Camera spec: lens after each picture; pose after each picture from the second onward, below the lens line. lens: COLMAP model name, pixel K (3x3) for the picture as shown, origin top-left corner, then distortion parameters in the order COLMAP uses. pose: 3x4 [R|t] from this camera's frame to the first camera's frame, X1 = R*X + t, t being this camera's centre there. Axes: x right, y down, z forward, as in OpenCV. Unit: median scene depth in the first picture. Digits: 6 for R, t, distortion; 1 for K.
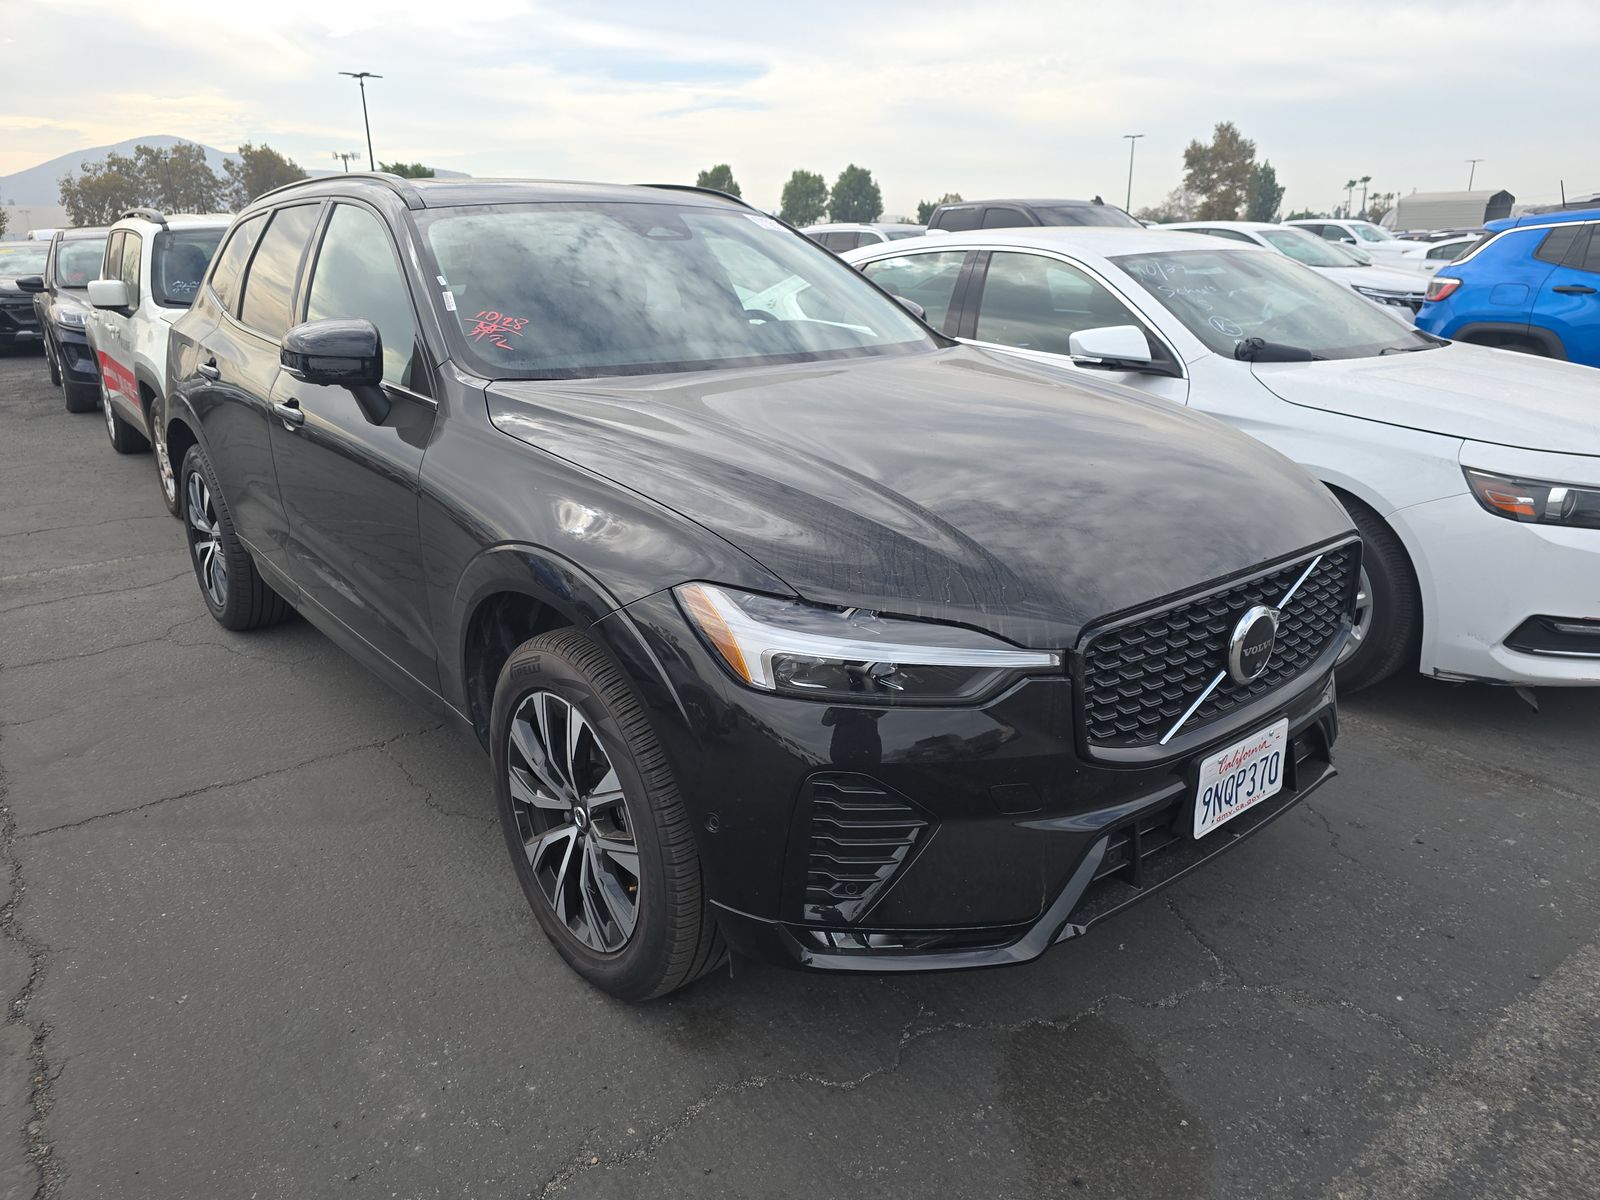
lens RADIAL K [[1104.4, 0, 784.2], [0, 1104.4, 595.0], [0, 0, 1]] dist [-0.006633, -0.020694]
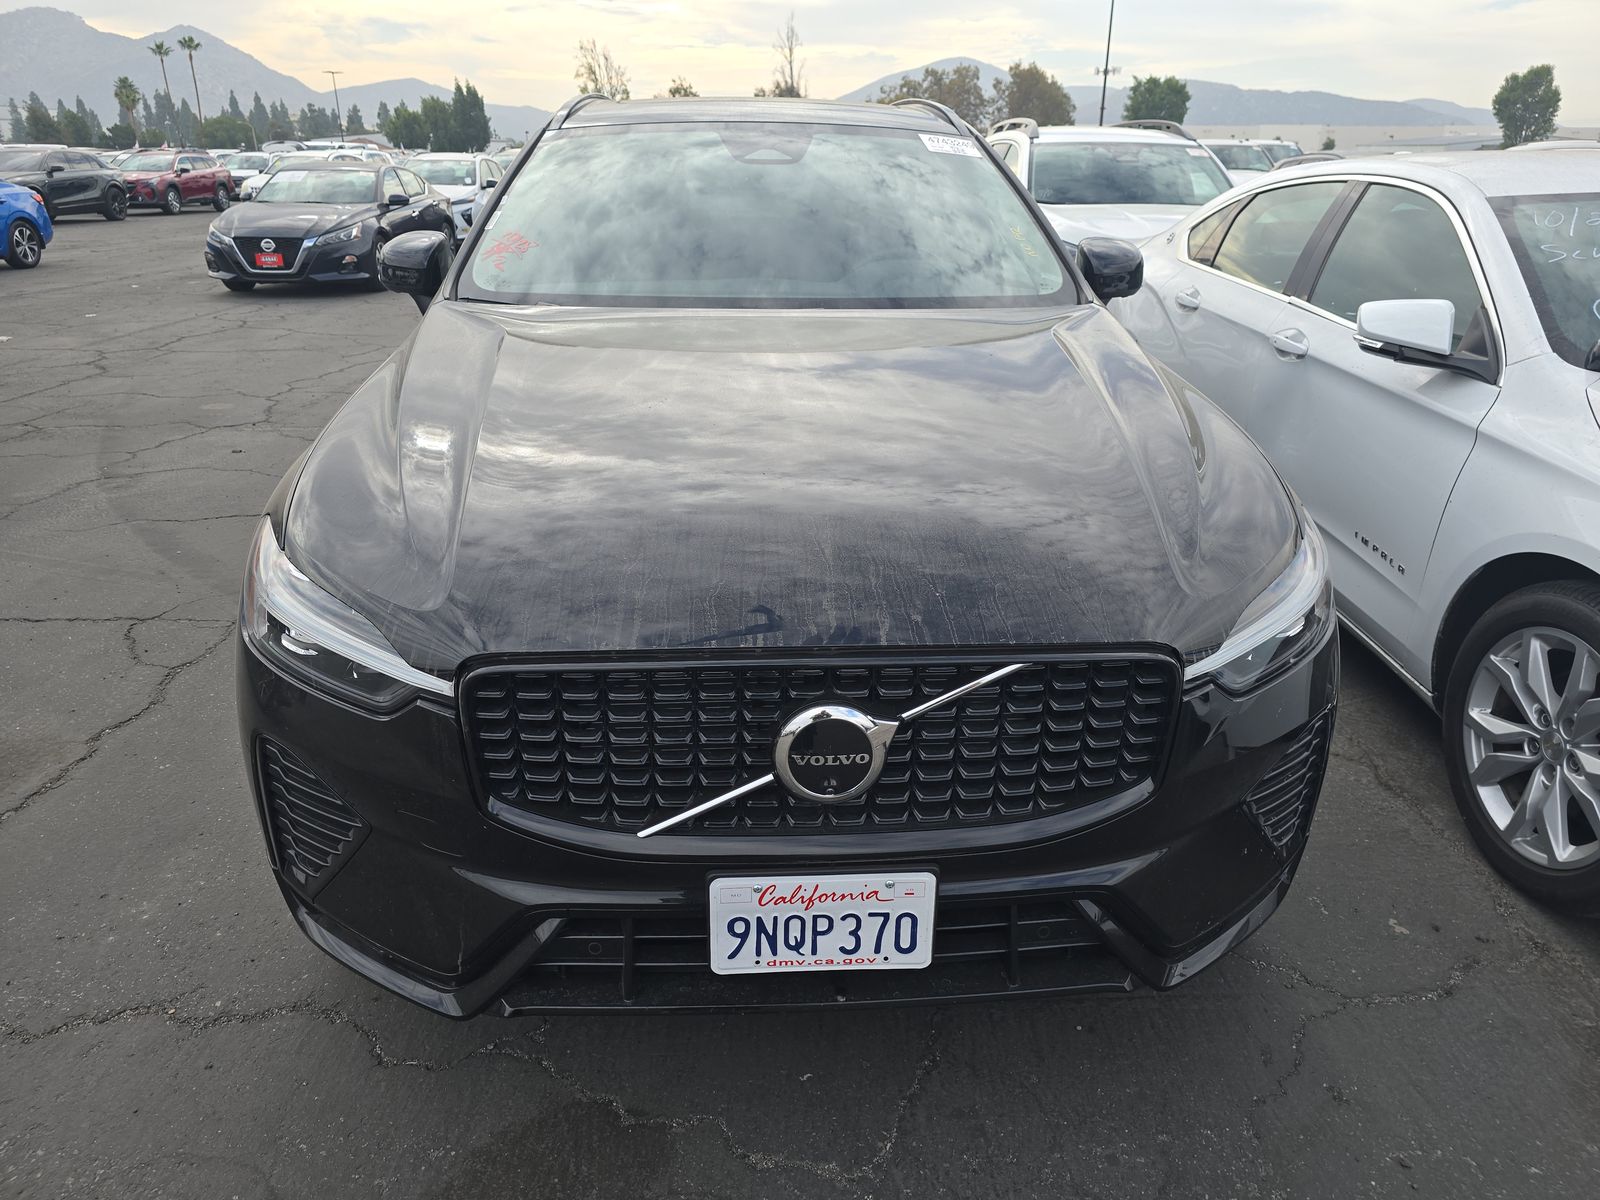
lens RADIAL K [[1071.6, 0, 800.0], [0, 1071.6, 600.0], [0, 0, 1]] dist [0.019447, -0.001939]
pose [[0.816528, 0.232162, -0.528567, 0.668912], [-0.191726, 0.972661, 0.131043, -0.123765], [0.544539, -0.005660, 0.838716, 0.361192]]
